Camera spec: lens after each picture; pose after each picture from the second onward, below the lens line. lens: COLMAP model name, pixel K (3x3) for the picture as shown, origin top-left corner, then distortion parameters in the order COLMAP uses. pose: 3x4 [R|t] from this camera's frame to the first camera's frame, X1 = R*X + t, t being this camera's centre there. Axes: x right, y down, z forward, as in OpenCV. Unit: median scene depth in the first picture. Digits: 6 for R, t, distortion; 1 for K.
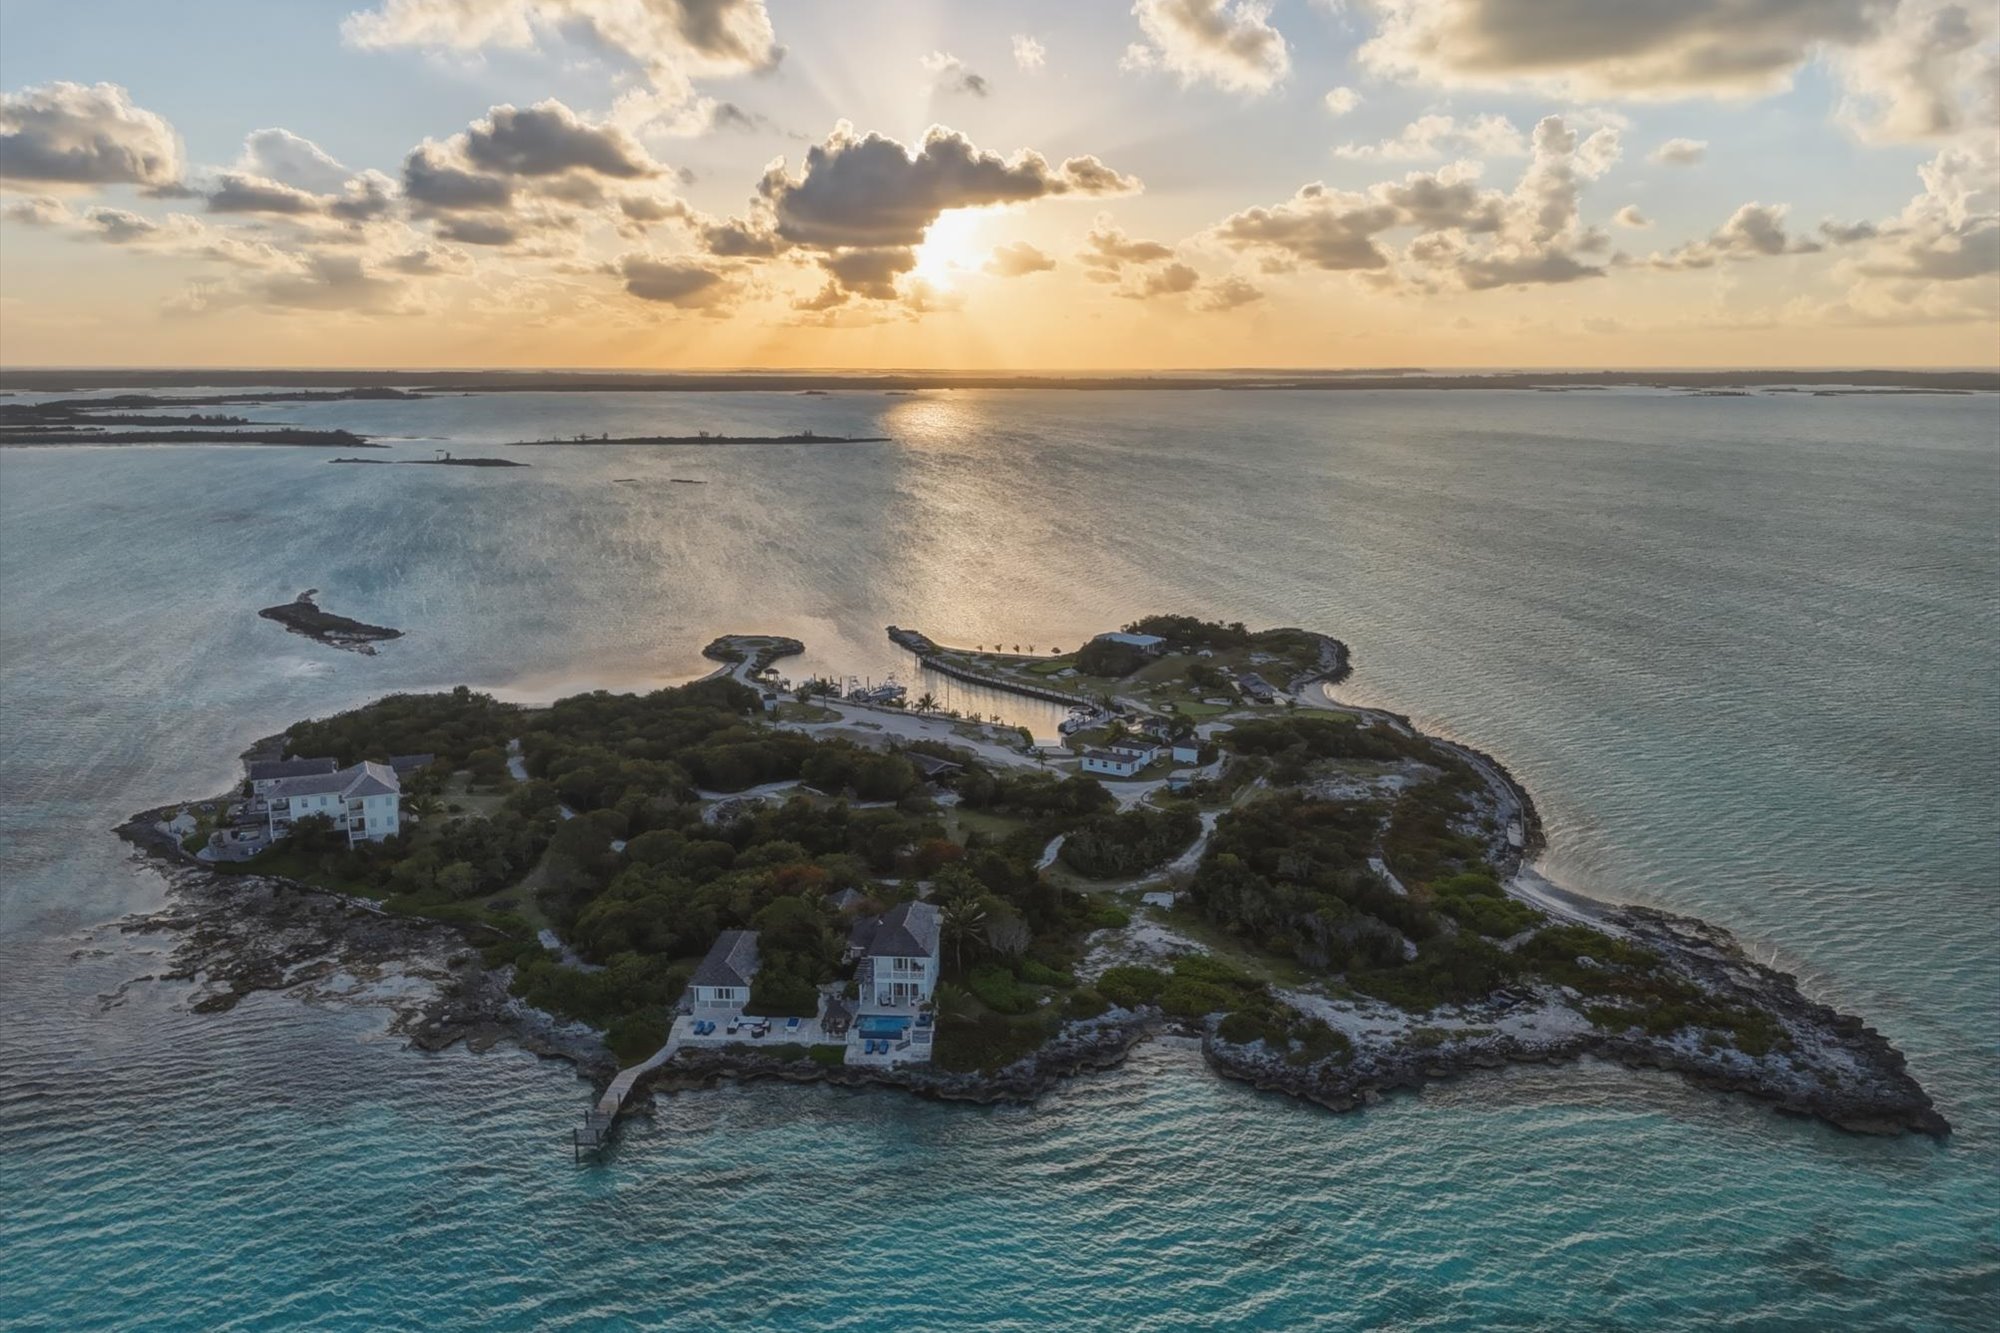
lens RADIAL K [[1484.9, 0, 1000.0], [0, 1484.9, 666.5], [0, 0, 1]] dist [0.077939, -0.078243]
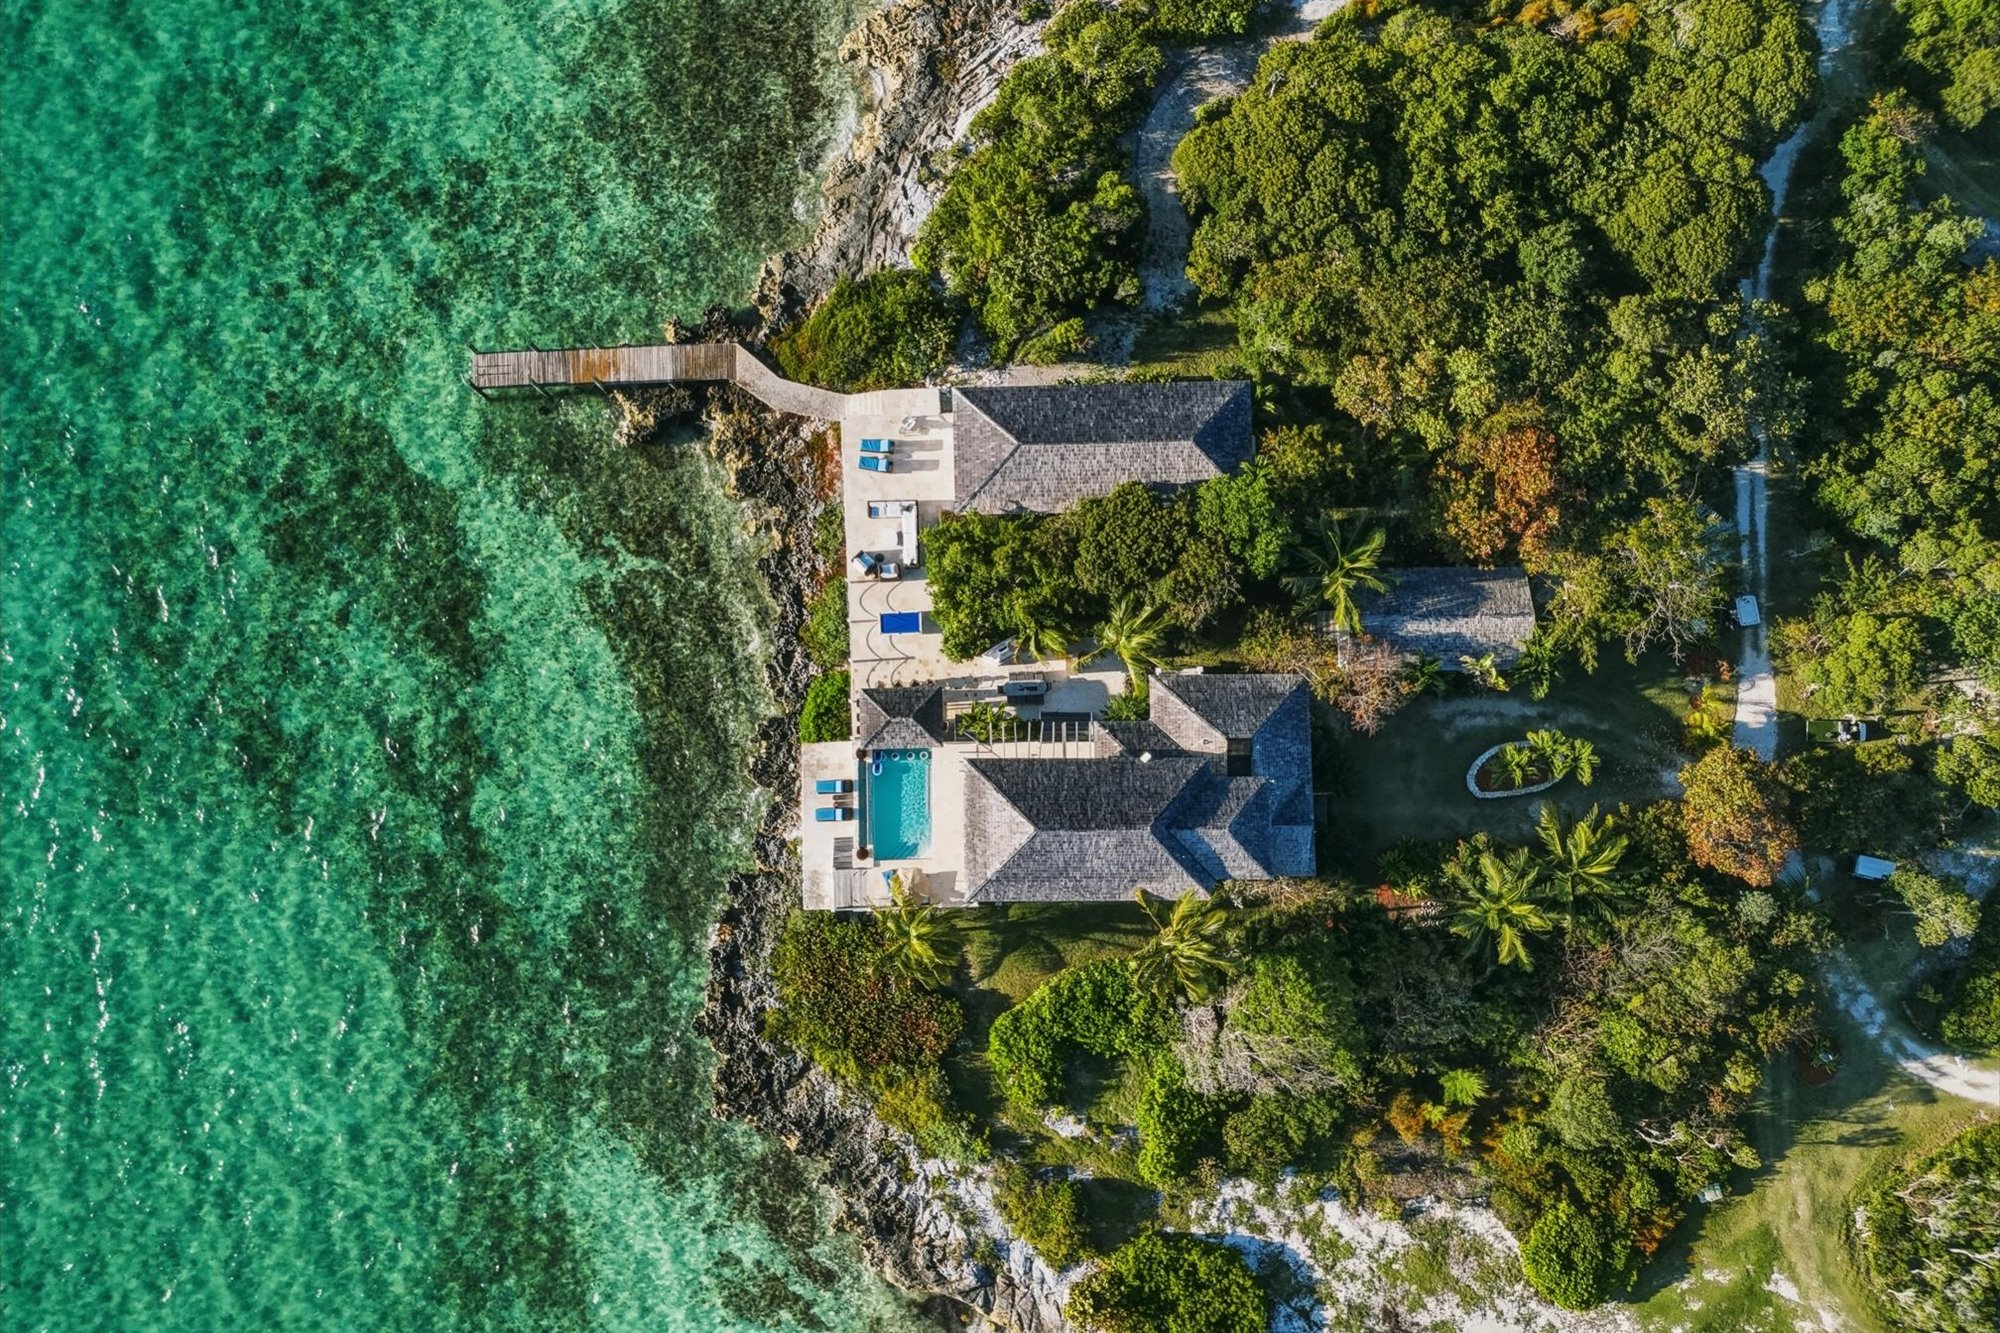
lens RADIAL K [[1484.9, 0, 1000.0], [0, 1484.9, 666.5], [0, 0, 1]] dist [0.077939, -0.078243]
pose [[0.086841, 0.993213, -0.077368, -0.070415], [-0.199275, 0.093410, 0.975481, -0.219817], [0.976088, -0.069294, 0.206035, 0.796406]]
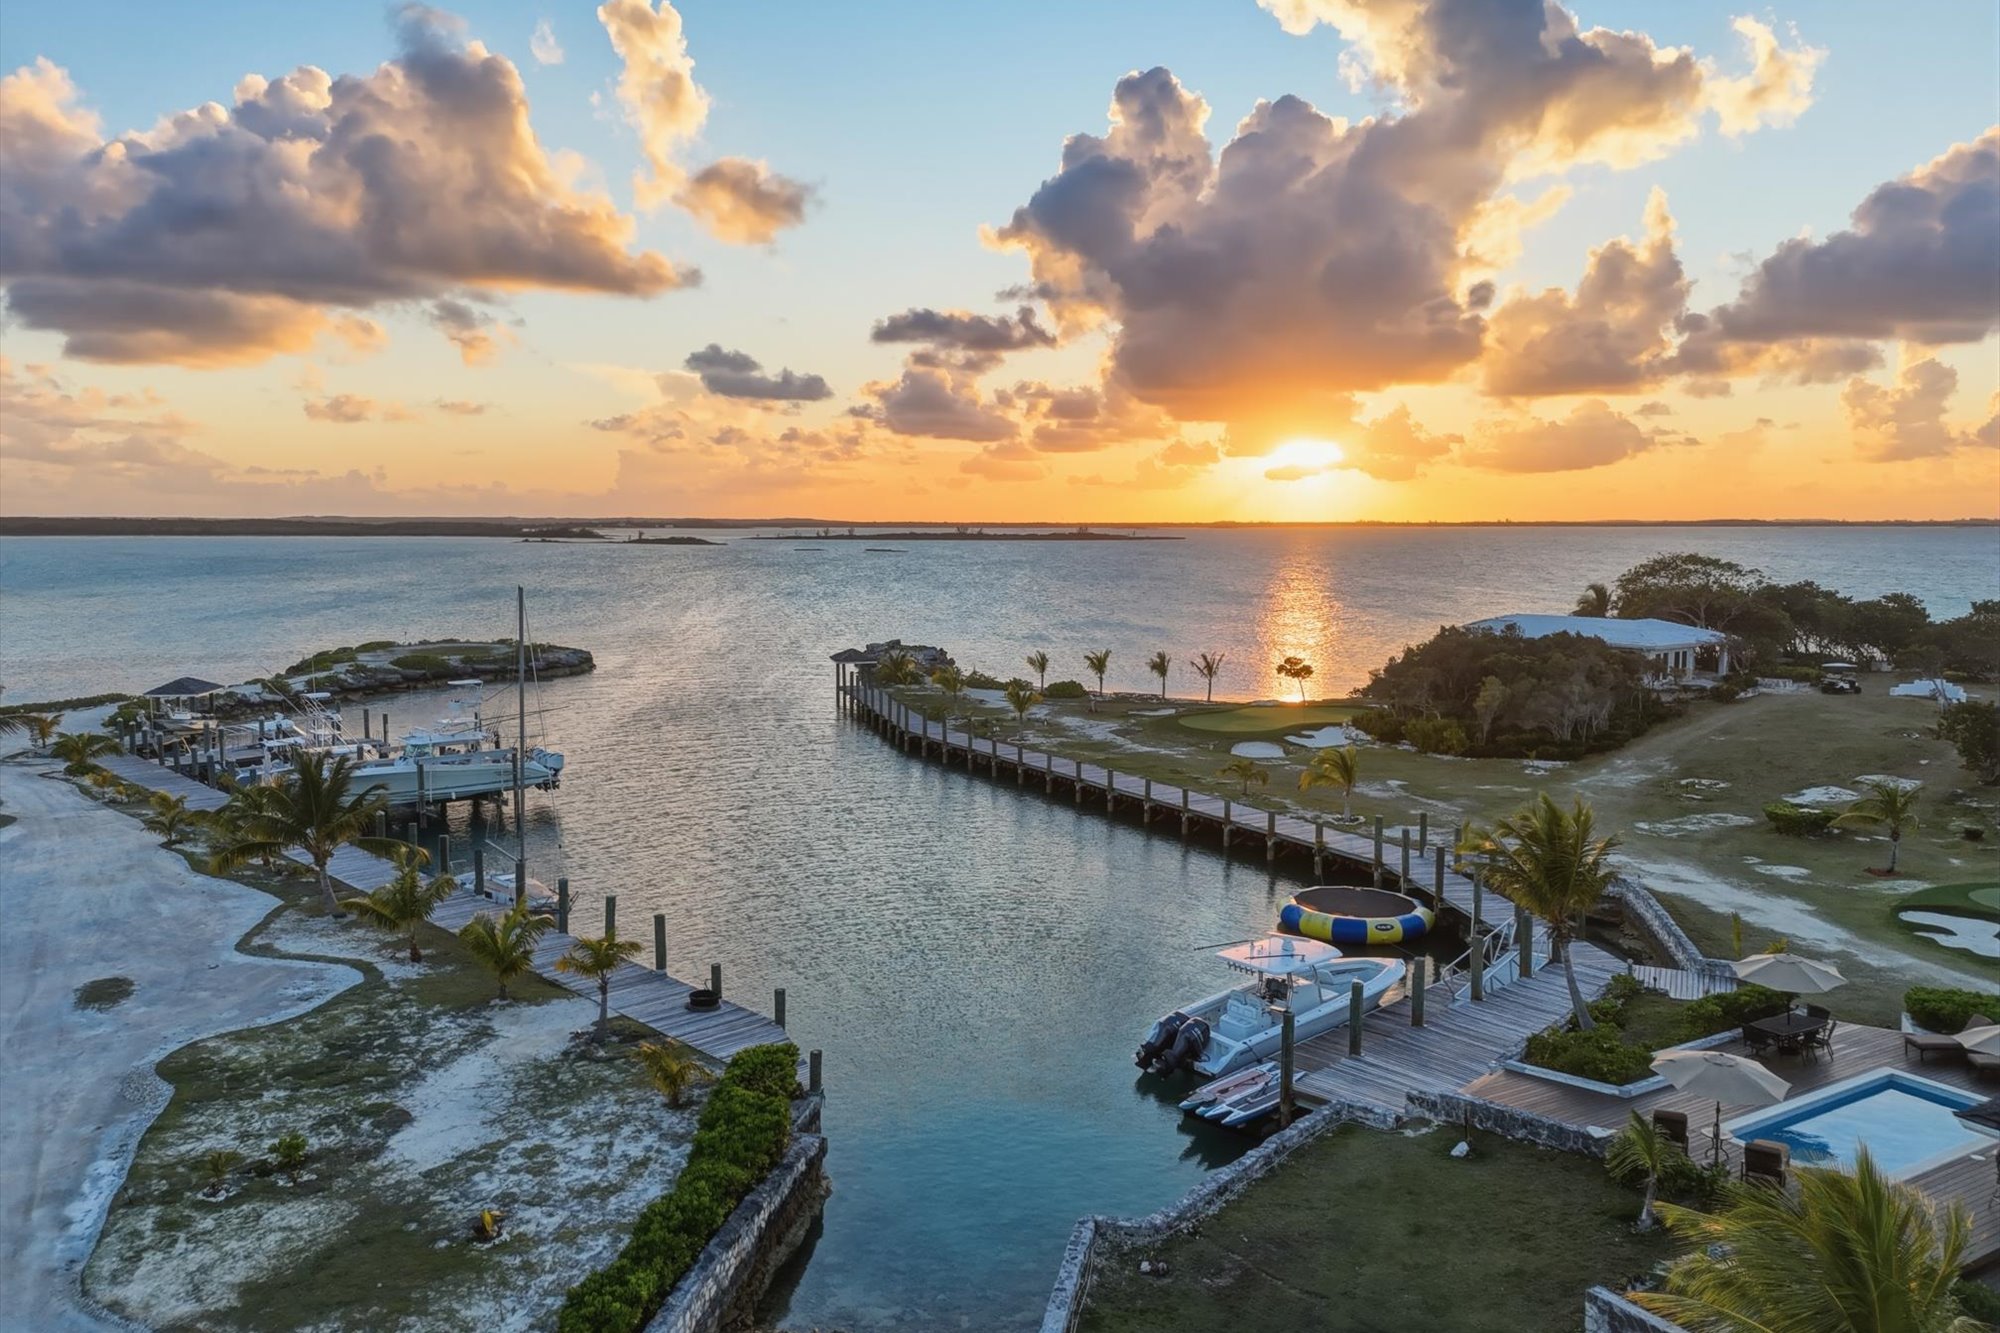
lens RADIAL K [[1484.9, 0, 1000.0], [0, 1484.9, 666.5], [0, 0, 1]] dist [0.077939, -0.078243]
pose [[0.978384, 0.024939, -0.205286, 0.078028], [-0.045716, 0.994224, -0.097103, 0.033829], [0.201679, 0.104389, 0.973873, 1.371895]]
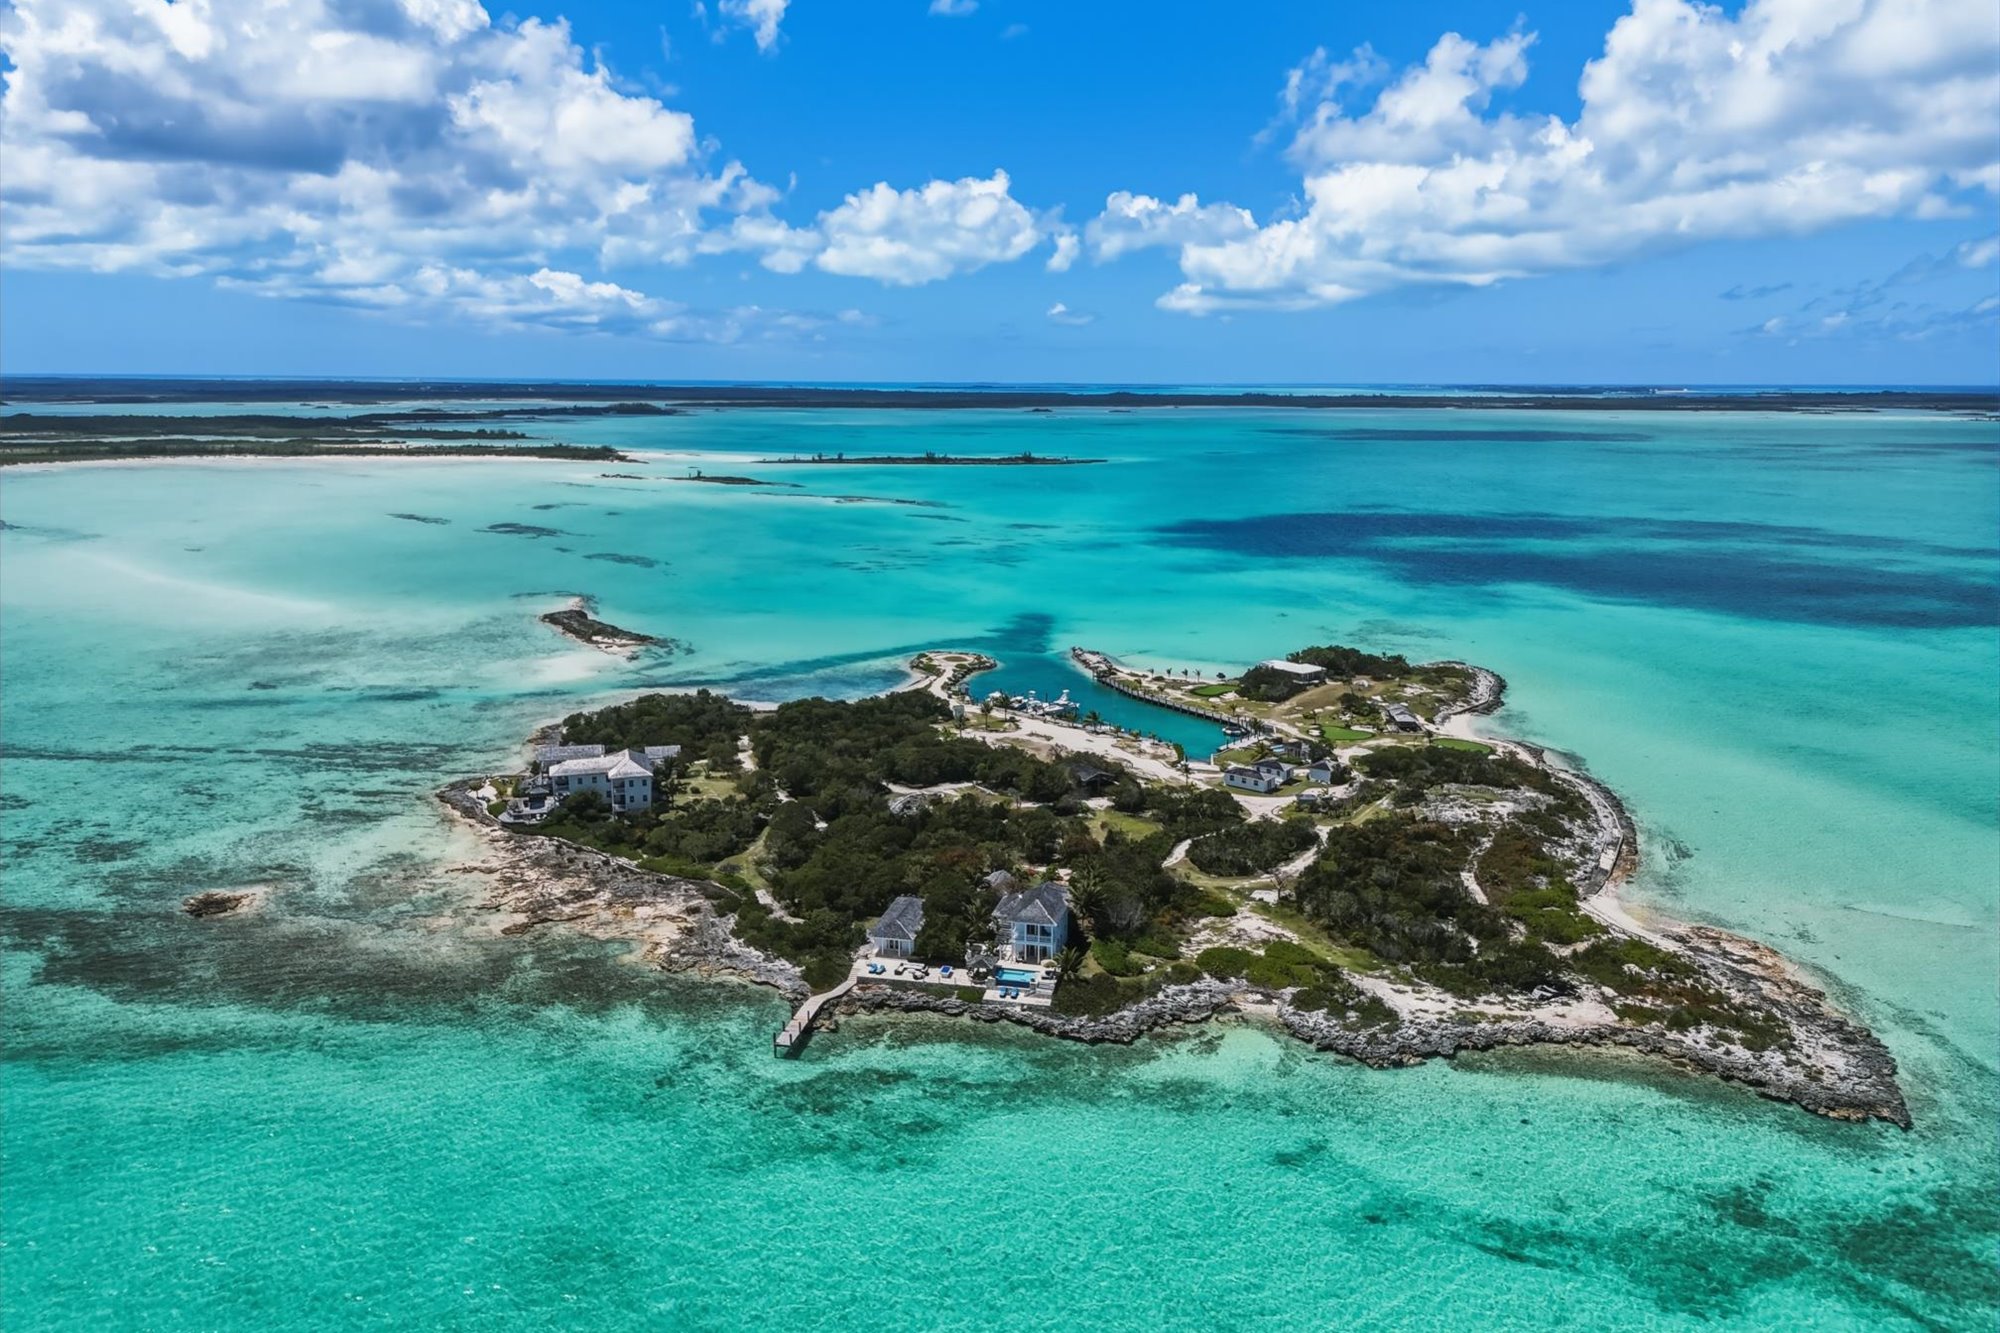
lens RADIAL K [[1484.9, 0, 1000.0], [0, 1484.9, 666.5], [0, 0, 1]] dist [0.077939, -0.078243]
pose [[0.988474, 0.034381, -0.147438, 0.071238], [-0.035533, 0.999355, -0.005184, -0.010836], [0.147164, 0.010363, 0.989058, -0.204138]]
